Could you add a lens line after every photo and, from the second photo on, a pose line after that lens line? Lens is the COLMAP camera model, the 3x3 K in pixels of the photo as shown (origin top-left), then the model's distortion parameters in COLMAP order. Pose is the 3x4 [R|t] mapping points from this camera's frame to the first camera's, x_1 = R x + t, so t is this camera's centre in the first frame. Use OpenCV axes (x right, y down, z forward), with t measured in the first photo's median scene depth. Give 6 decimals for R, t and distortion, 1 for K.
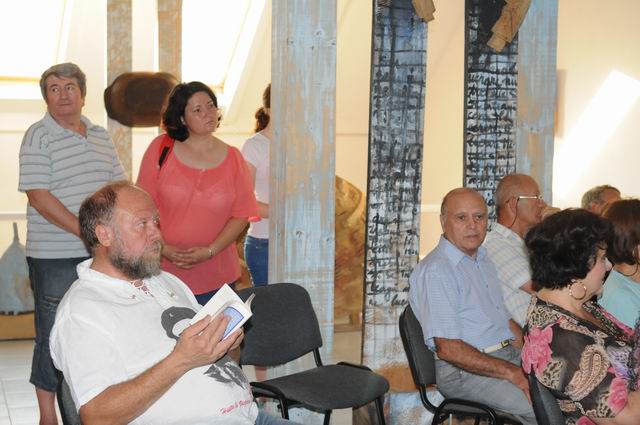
lens RADIAL K [[1000.1, 0, 320.0], [0, 1000.1, 211.5], [0, 0, 1]] dist [-0.025589, 0.000000]
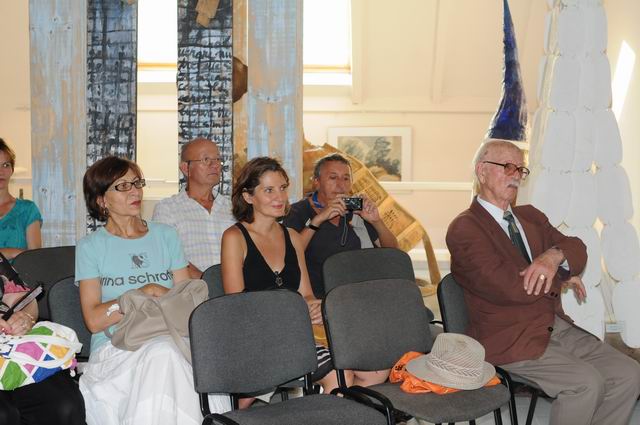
lens RADIAL K [[1000.1, 0, 319.9], [0, 1000.1, 213.2], [0, 0, 1]] dist [-0.025589, 0.000000]
pose [[0.882817, 0.036179, -0.468323, 0.812376], [-0.029234, 0.999328, 0.022092, 0.013012], [0.468807, -0.005812, 0.883281, 0.111460]]
